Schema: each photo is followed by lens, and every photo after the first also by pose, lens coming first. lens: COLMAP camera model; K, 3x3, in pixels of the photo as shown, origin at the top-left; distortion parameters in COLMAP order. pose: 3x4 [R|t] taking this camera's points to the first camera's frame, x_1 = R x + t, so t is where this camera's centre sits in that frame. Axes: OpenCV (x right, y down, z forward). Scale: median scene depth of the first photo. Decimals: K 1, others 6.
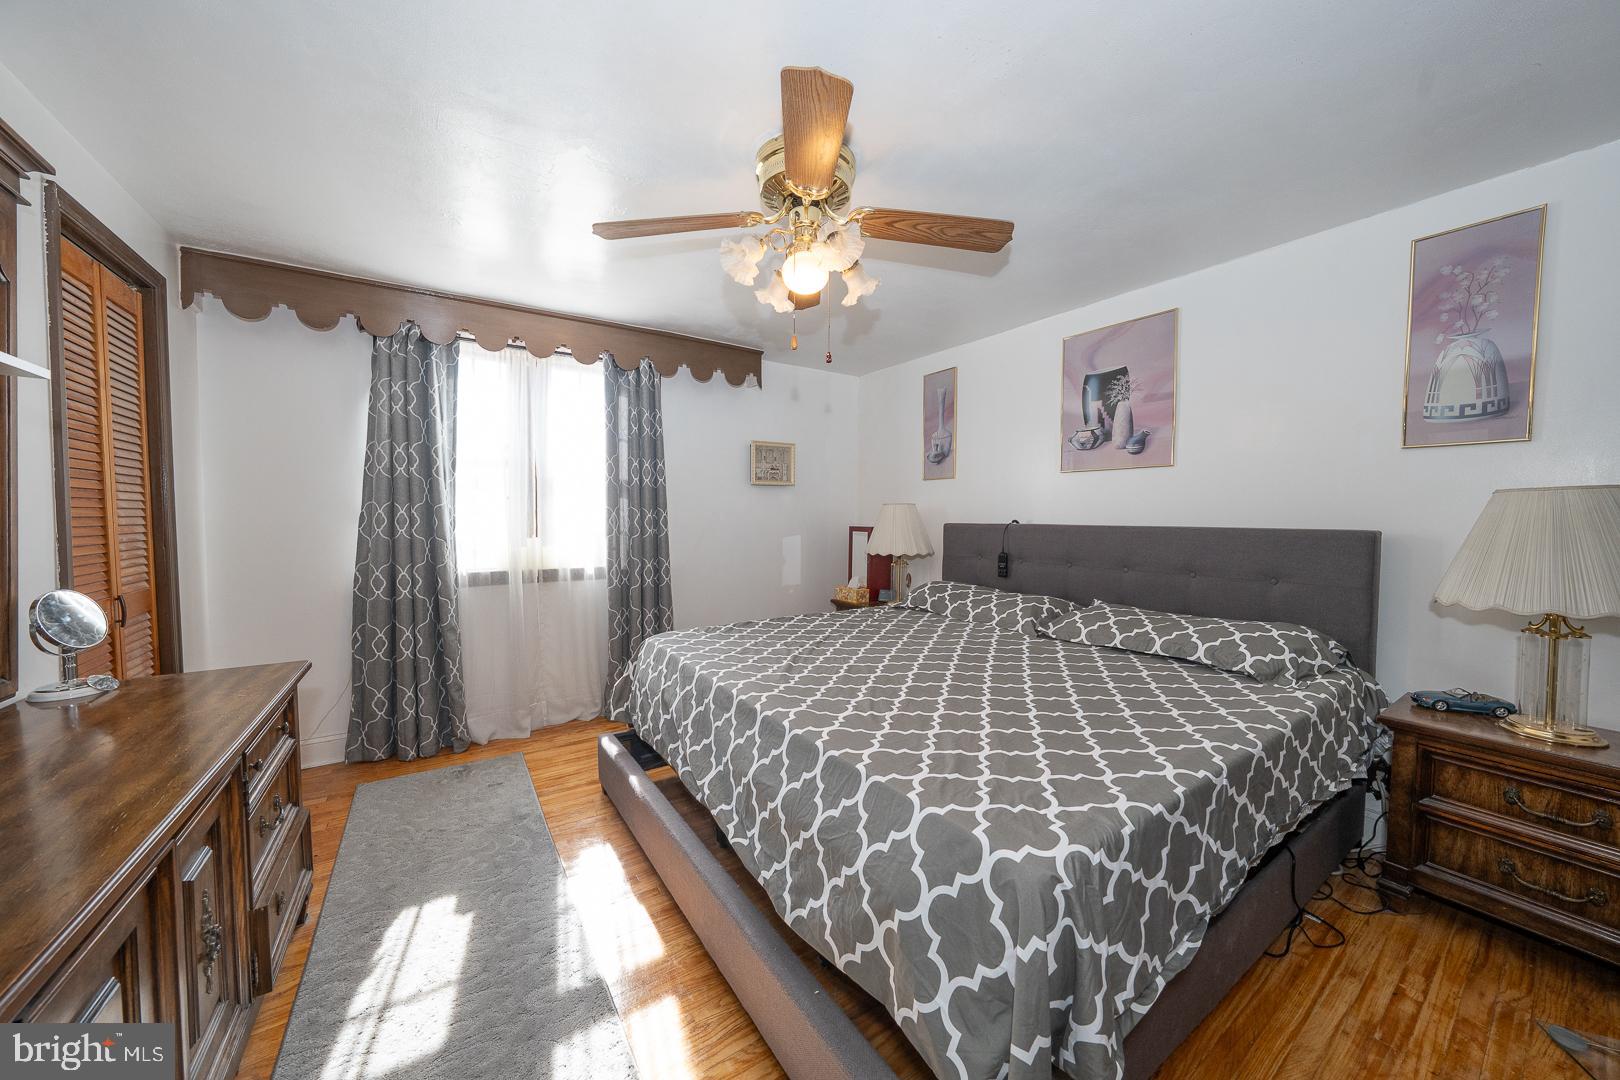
lens RADIAL K [[558.0, 0, 813.2], [0, 558.0, 536.8], [0, 0, 1]] dist [-0.027088, 0.005305]
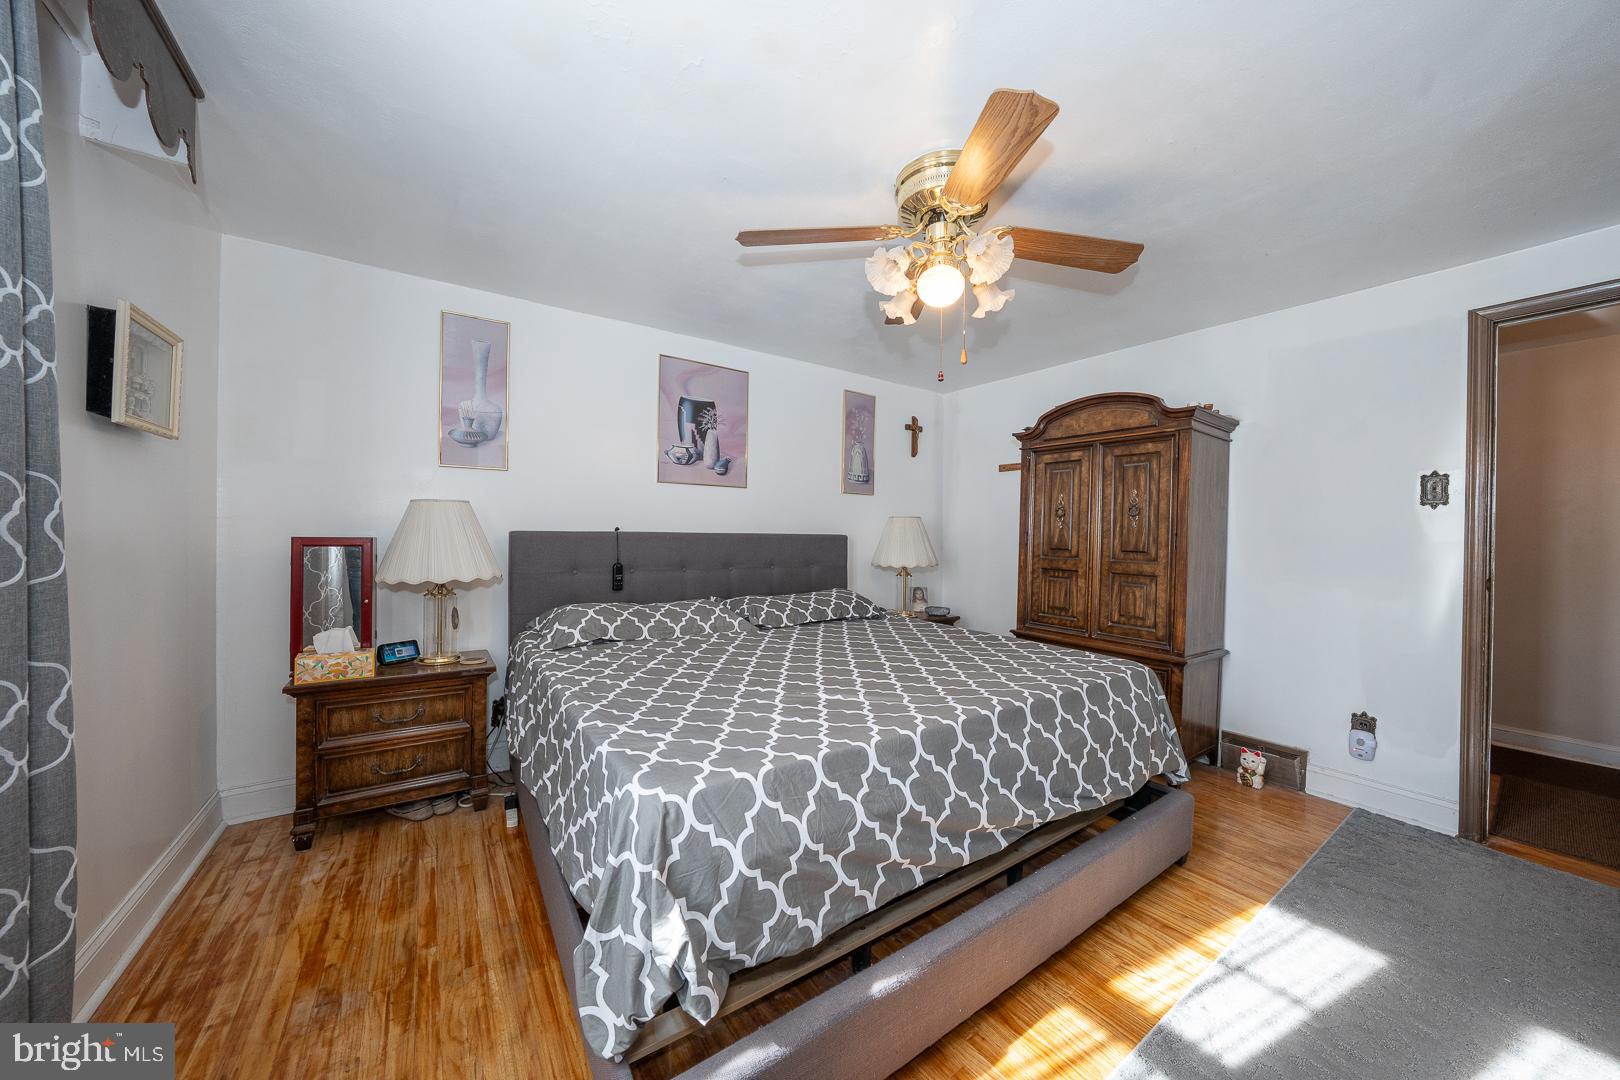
lens RADIAL K [[558.0, 0, 813.2], [0, 558.0, 536.8], [0, 0, 1]] dist [-0.027088, 0.005305]
pose [[-0.001054, -0.007766, 0.999969, -0.641572], [0.024323, 0.999674, 0.007789, -0.015940], [-0.999704, 0.024331, -0.000865, 0.771467]]
